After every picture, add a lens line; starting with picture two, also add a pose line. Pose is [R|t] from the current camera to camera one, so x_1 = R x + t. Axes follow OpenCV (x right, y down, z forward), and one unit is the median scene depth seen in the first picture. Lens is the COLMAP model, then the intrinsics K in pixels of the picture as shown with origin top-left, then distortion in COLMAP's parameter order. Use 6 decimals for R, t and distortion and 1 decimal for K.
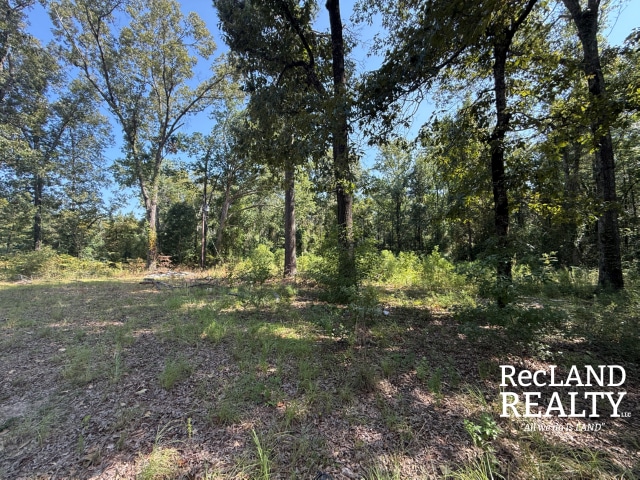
lens RADIAL K [[253.8, 0, 316.6], [0, 253.8, 240.5], [0, 0, 1]] dist [0.000674, 0.000107]
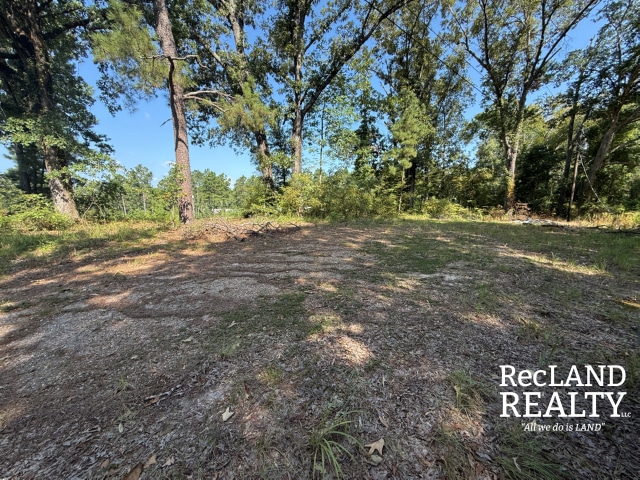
lens RADIAL K [[253.8, 0, 320.4], [0, 253.8, 240.4], [0, 0, 1]] dist [0.000674, 0.000107]
pose [[0.455092, 0.128575, -0.881113, -0.051952], [0.050401, 0.984214, 0.169652, -0.007000], [0.889017, -0.121617, 0.441428, -0.191219]]
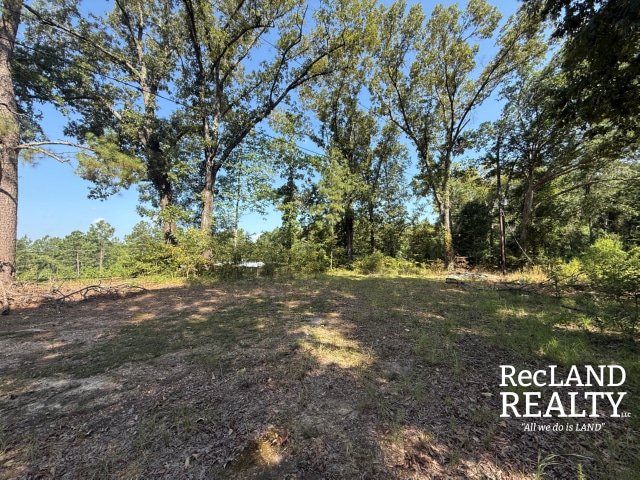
lens RADIAL K [[253.8, 0, 317.4], [0, 253.8, 240.4], [0, 0, 1]] dist [0.000674, 0.000107]
pose [[0.506314, -0.063317, -0.860021, -0.013998], [0.059976, 0.997471, -0.038127, -0.000163], [0.860261, -0.032277, 0.508831, -0.004686]]
